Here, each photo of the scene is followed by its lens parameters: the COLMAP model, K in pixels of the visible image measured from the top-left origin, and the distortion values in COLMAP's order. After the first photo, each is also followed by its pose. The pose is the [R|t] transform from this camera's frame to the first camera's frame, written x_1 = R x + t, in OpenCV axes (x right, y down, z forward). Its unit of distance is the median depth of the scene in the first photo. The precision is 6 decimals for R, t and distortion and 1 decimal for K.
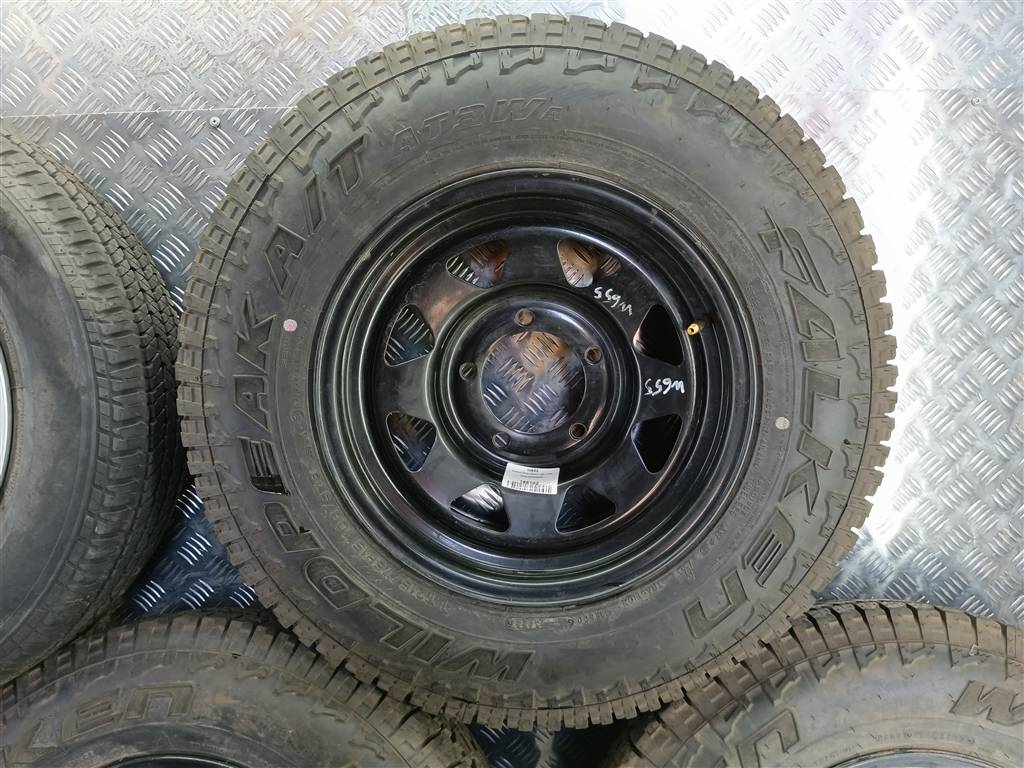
lens RADIAL K [[822.4, 0, 512.0], [0, 822.4, 384.0], [0, 0, 1]] dist [0.002979, -0.057162]
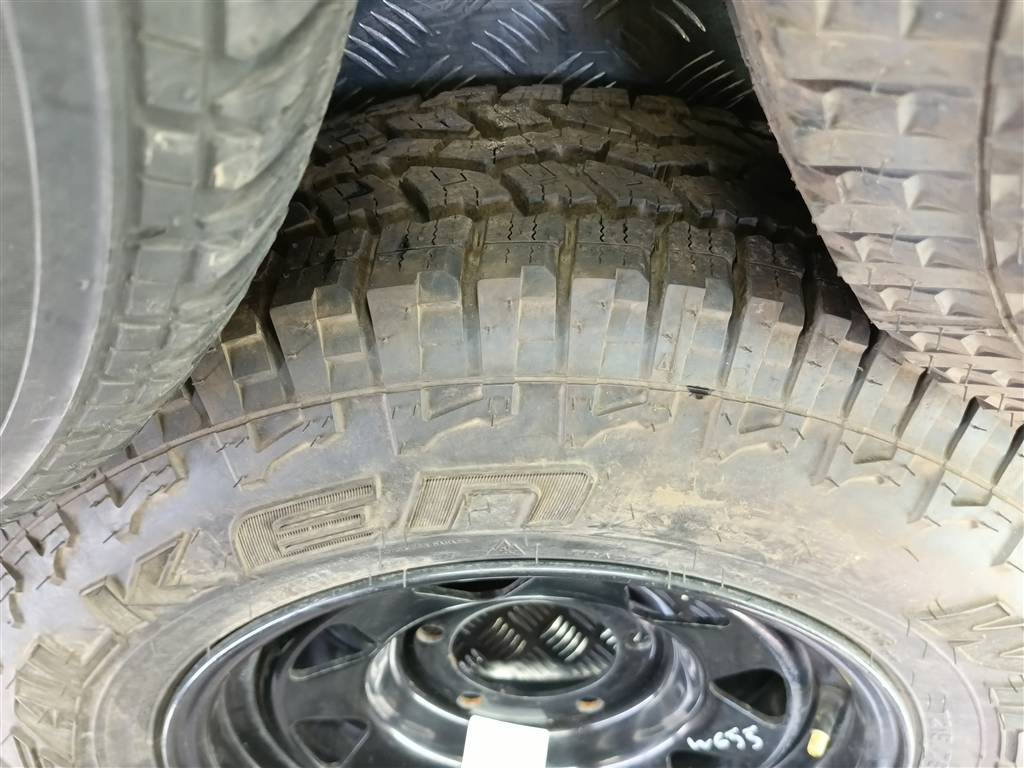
lens RADIAL K [[822.4, 0, 512.0], [0, 822.4, 384.0], [0, 0, 1]] dist [0.002979, -0.057162]
pose [[0.998707, -0.039888, 0.031503, -0.452721], [-0.000609, 0.610362, 0.792123, 0.066861], [-0.050824, -0.791118, 0.609548, 0.854756]]
